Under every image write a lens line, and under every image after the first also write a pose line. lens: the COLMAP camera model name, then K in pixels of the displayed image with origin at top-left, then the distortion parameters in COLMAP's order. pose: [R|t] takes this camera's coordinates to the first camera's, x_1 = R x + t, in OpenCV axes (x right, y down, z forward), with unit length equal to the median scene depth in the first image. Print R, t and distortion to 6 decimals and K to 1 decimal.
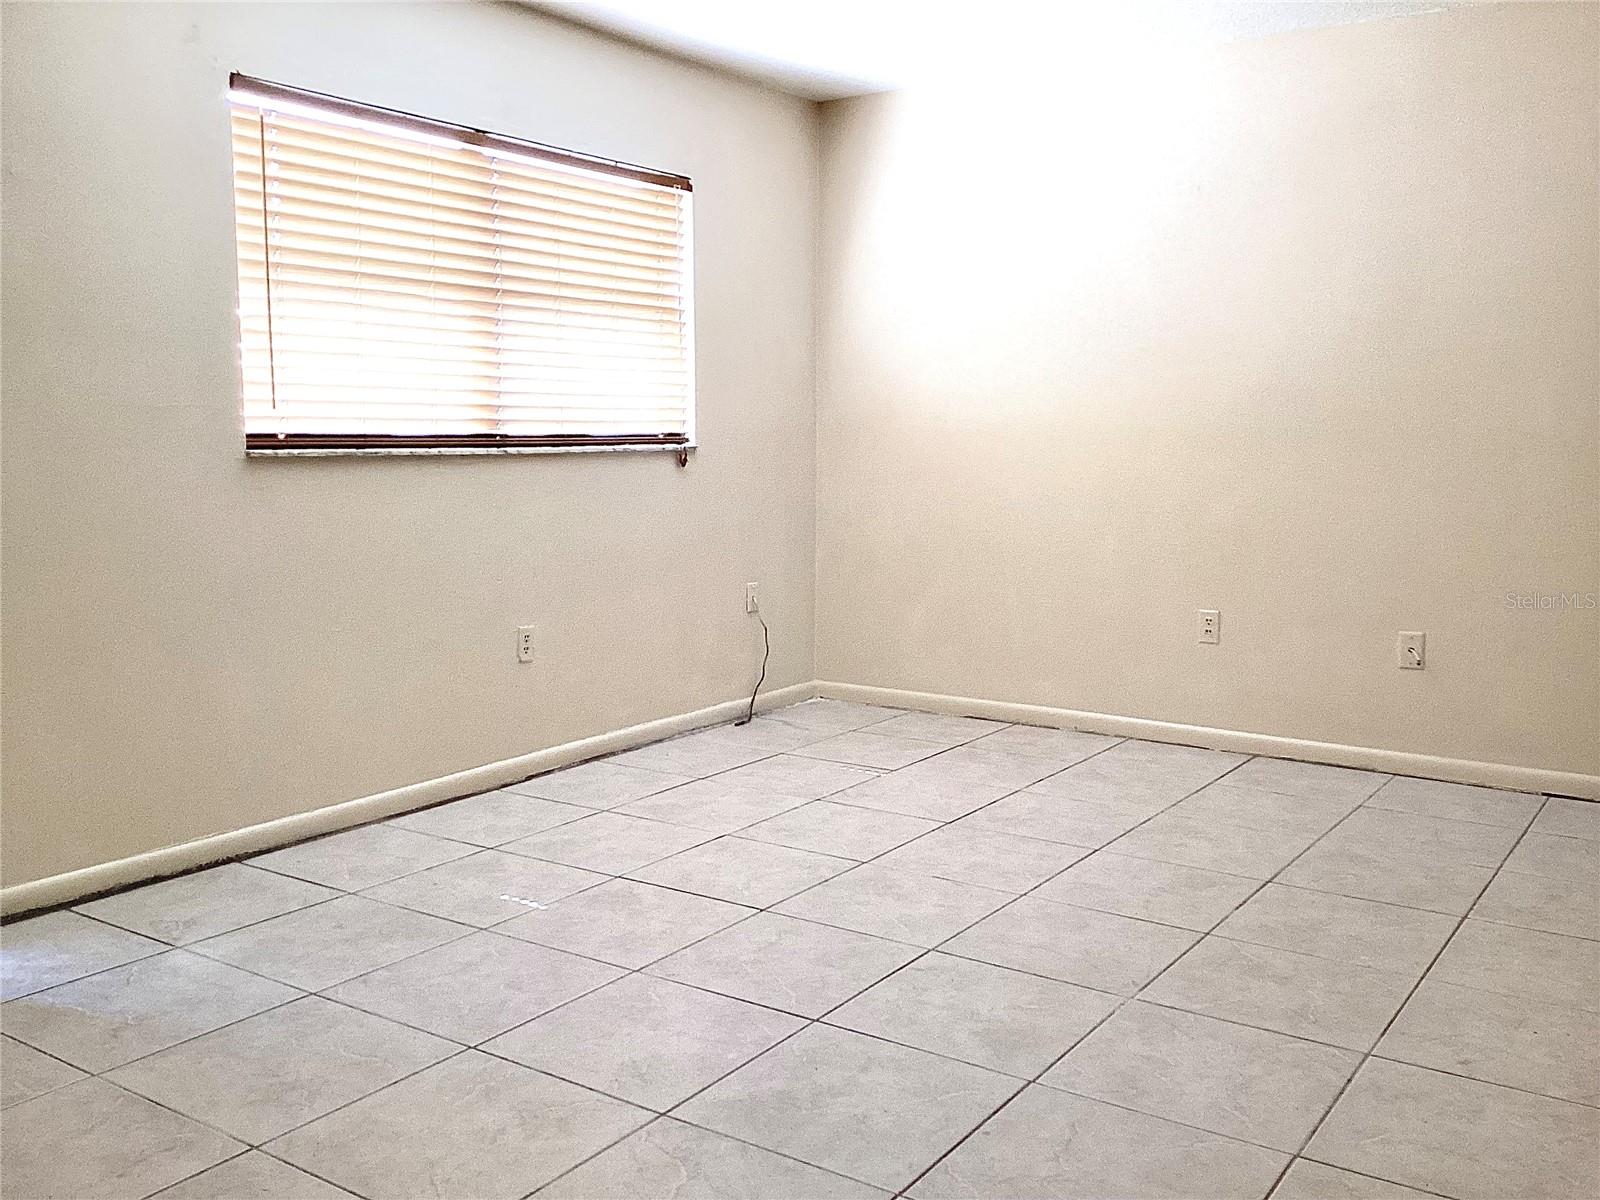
lens RADIAL K [[1471.1, 0, 793.9], [0, 1471.1, 603.0], [0, 0, 1]] dist [0.012635, 0.000000]
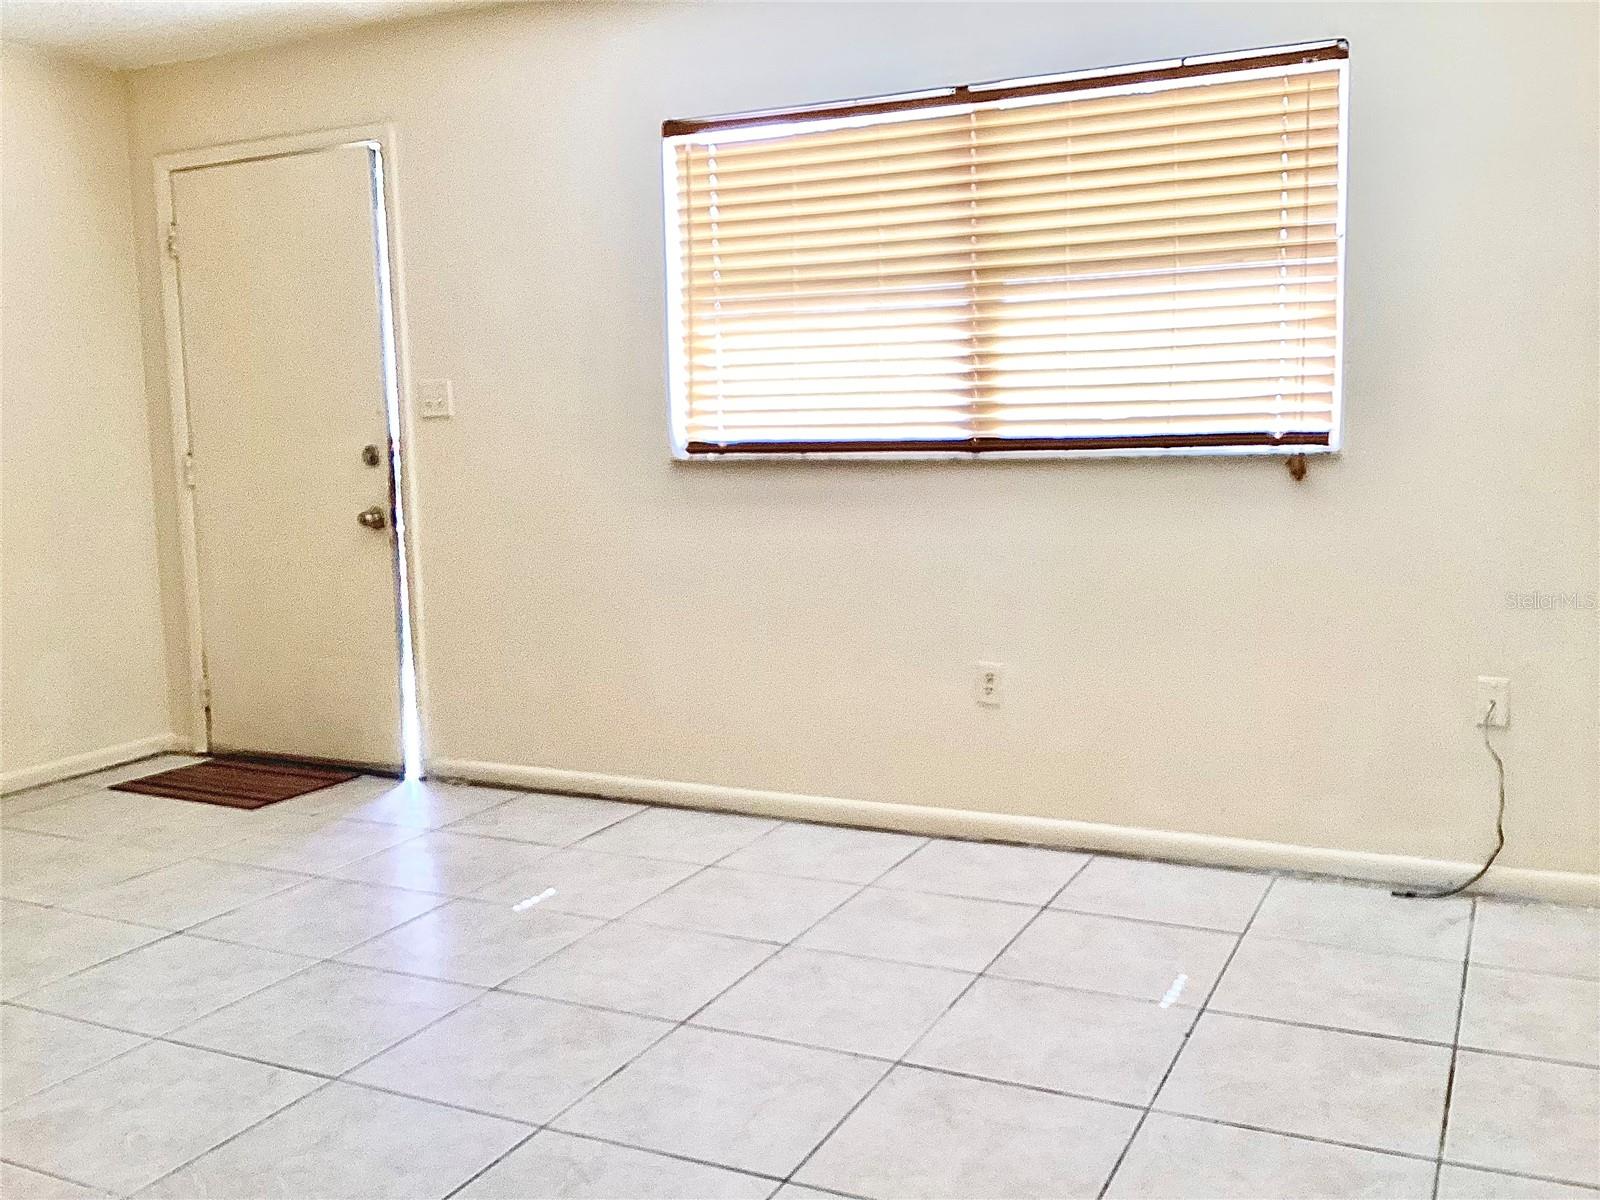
lens RADIAL K [[1471.1, 0, 795.4], [0, 1471.1, 593.7], [0, 0, 1]] dist [0.012635, 0.000000]
pose [[0.134980, 0.115385, -0.984107, 0.641496], [-0.091987, 0.990367, 0.103501, -0.103080], [0.986569, 0.076554, 0.144294, 0.776536]]
